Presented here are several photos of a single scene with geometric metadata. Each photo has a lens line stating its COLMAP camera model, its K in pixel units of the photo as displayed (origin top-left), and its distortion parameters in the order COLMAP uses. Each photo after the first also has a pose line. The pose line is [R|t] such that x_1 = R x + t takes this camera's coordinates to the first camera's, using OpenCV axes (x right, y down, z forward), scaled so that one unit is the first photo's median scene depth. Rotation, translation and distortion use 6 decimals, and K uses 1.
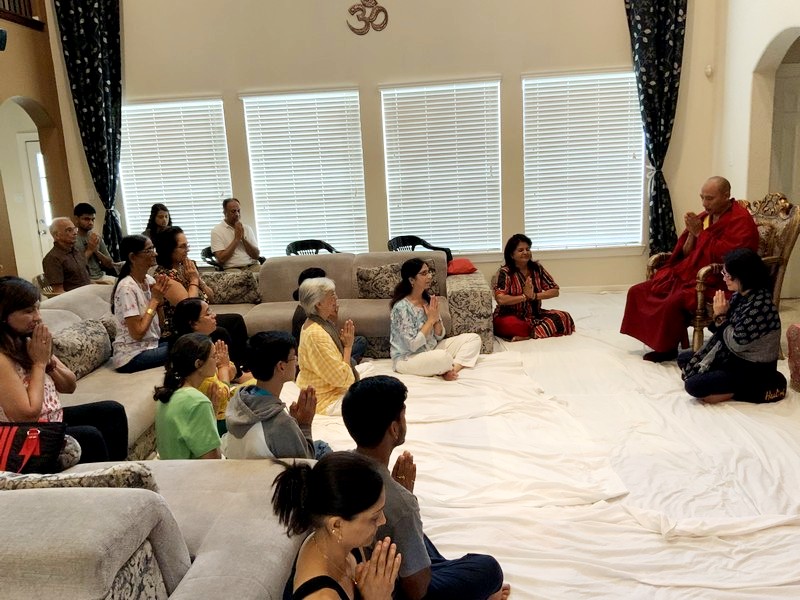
lens RADIAL K [[662.8, 0, 400.0], [0, 662.8, 300.0], [0, 0, 1]] dist [0.086475, -0.186428]
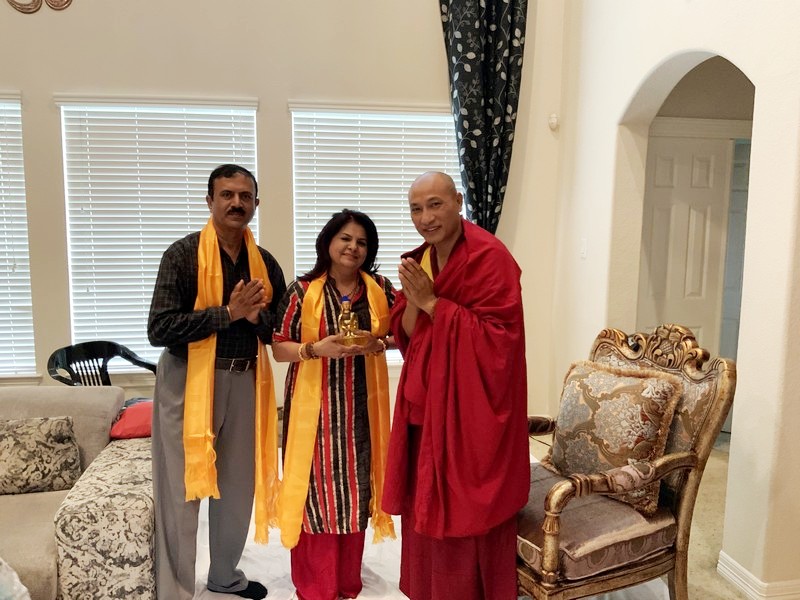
lens RADIAL K [[662.8, 0, 400.0], [0, 662.8, 300.0], [0, 0, 1]] dist [0.086475, -0.186428]
pose [[0.973819, 0.035150, 0.224591, 0.155313], [-0.017639, 0.996679, -0.079502, -0.098823], [-0.226640, 0.073459, 0.971205, 0.372925]]
